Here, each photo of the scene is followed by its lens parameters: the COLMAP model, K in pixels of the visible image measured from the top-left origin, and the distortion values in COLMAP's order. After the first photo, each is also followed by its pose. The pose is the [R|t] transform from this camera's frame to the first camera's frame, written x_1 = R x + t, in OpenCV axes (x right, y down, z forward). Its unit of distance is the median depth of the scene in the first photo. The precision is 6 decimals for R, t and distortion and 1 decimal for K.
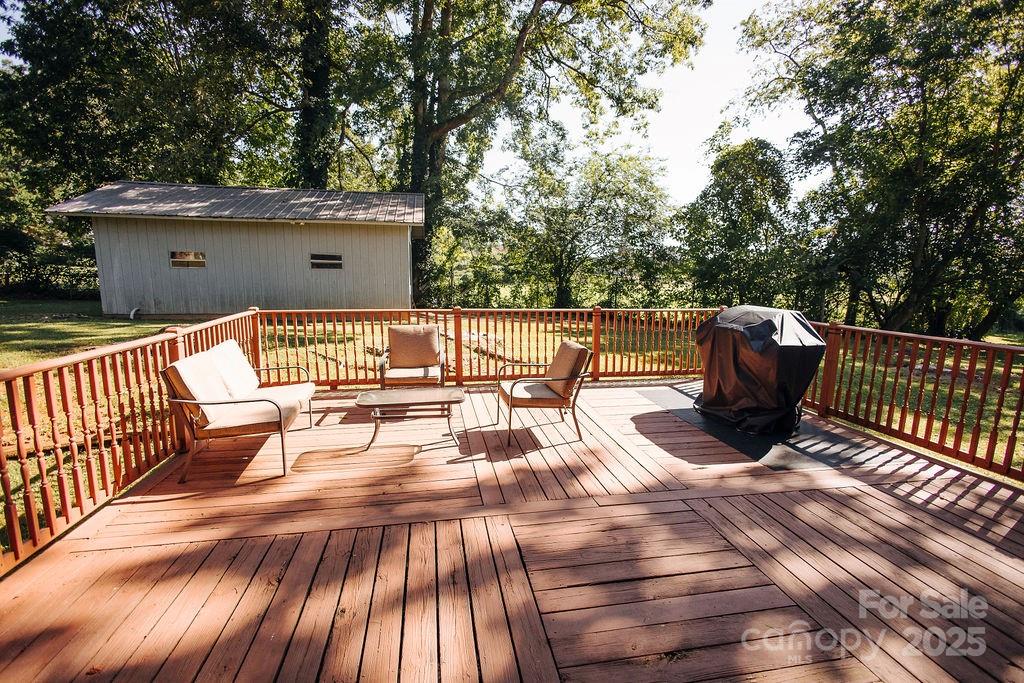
lens RADIAL K [[460.6, 0, 510.1], [0, 460.6, 354.2], [0, 0, 1]] dist [0.000583, -0.000116]
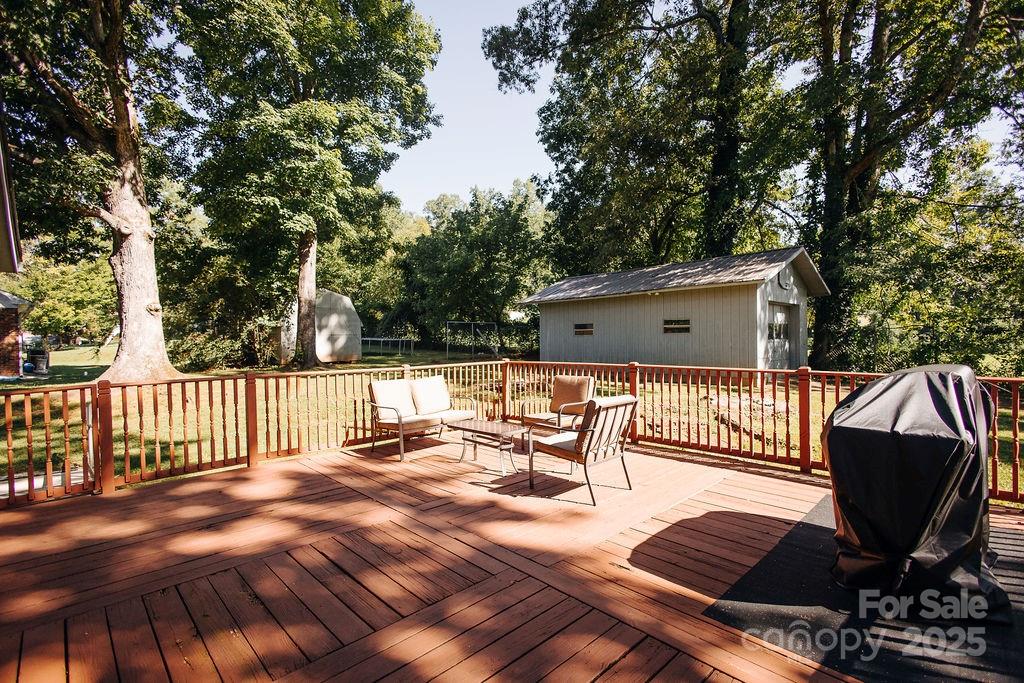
lens RADIAL K [[466.3, 0, 512.0], [0, 466.3, 341.5], [0, 0, 1]] dist [0.000225, -0.000245]
pose [[0.550337, -0.018413, -0.834740, 0.446975], [-0.129560, 0.985764, -0.107162, -0.004146], [0.824829, 0.167124, 0.540117, 0.178244]]
